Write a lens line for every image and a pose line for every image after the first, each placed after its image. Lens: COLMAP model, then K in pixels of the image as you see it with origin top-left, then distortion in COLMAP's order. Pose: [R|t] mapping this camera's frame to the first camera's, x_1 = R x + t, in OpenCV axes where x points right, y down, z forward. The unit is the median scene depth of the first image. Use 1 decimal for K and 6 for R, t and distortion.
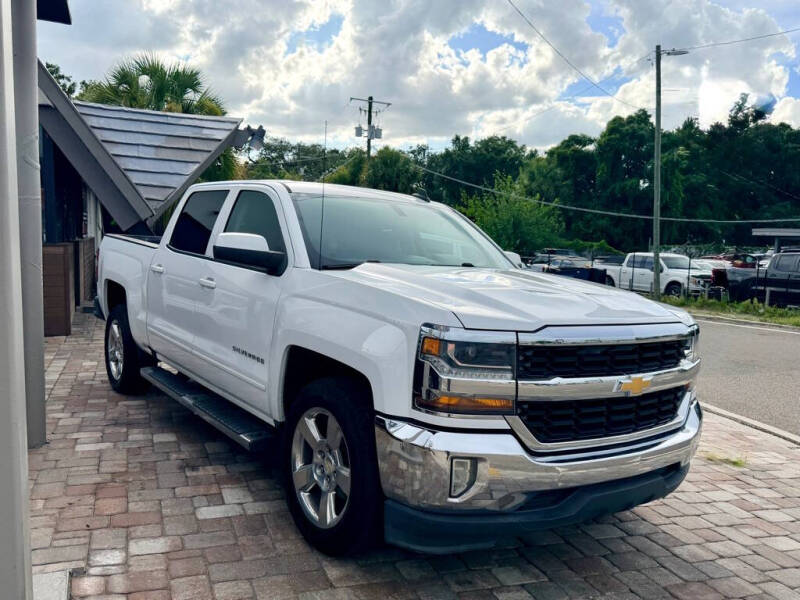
lens RADIAL K [[673.7, 0, 399.4], [0, 673.7, 312.4], [0, 0, 1]] dist [0.098632, -0.188601]
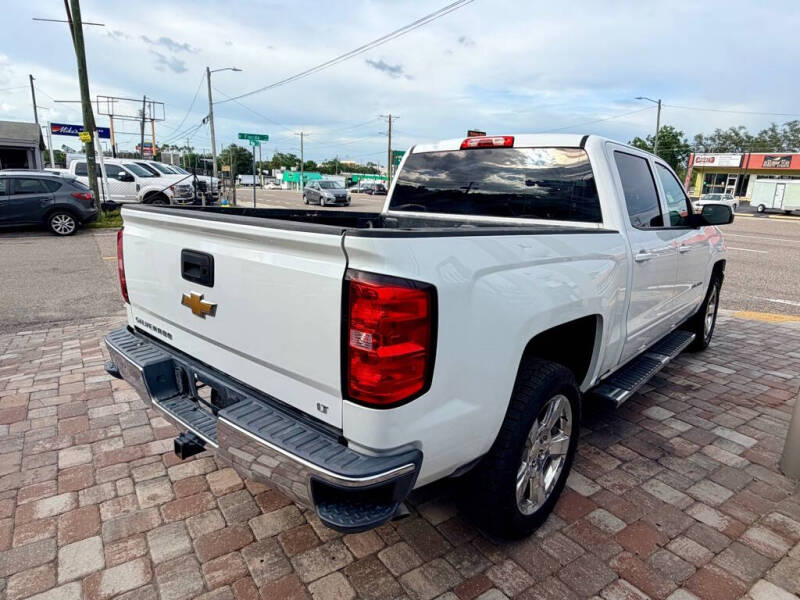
lens RADIAL K [[488.5, 0, 399.9], [0, 488.5, 296.5], [0, 0, 1]] dist [0.000534, 0.000024]
pose [[-0.214248, -0.264429, 0.940306, -1.127379], [0.054715, 0.957899, 0.281843, -0.260410], [-0.975246, 0.111833, -0.190759, 1.873253]]
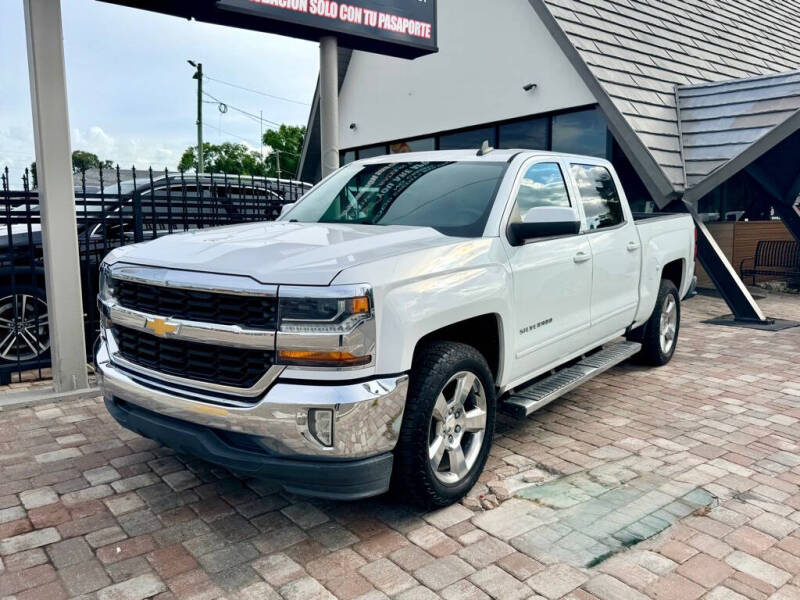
lens RADIAL K [[671.1, 0, 382.7], [0, 671.1, 298.3], [0, 0, 1]] dist [0.026917, -0.003577]
pose [[0.278437, 0.079289, -0.957176, 1.106809], [-0.087816, 0.994514, 0.056837, -0.019507], [0.956432, 0.068230, 0.283872, 0.798746]]
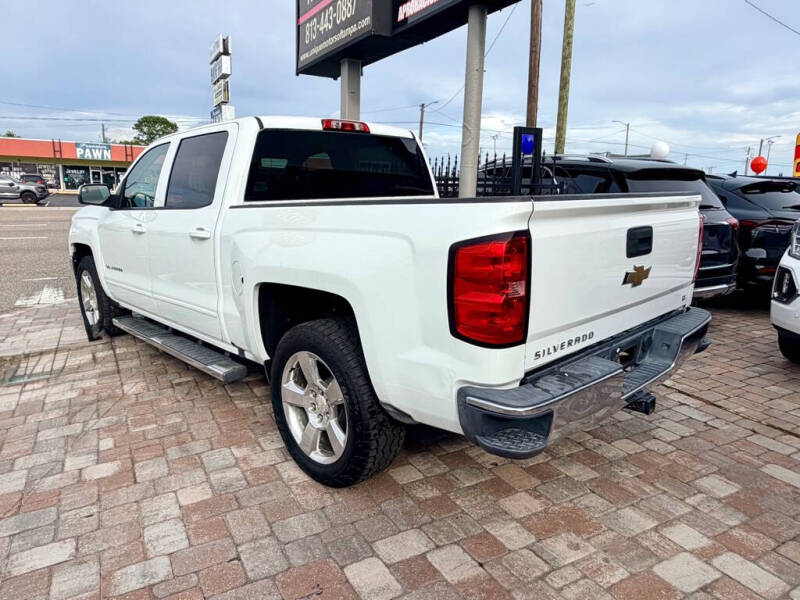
lens RADIAL K [[536.1, 0, 399.0], [0, 536.1, 296.5], [0, 0, 1]] dist [0.000578, -0.003091]
pose [[-0.990121, -0.022090, -0.138465, -0.264784], [-0.061747, 0.955295, 0.289135, -0.260934], [0.125888, 0.294828, -0.947222, 2.532305]]
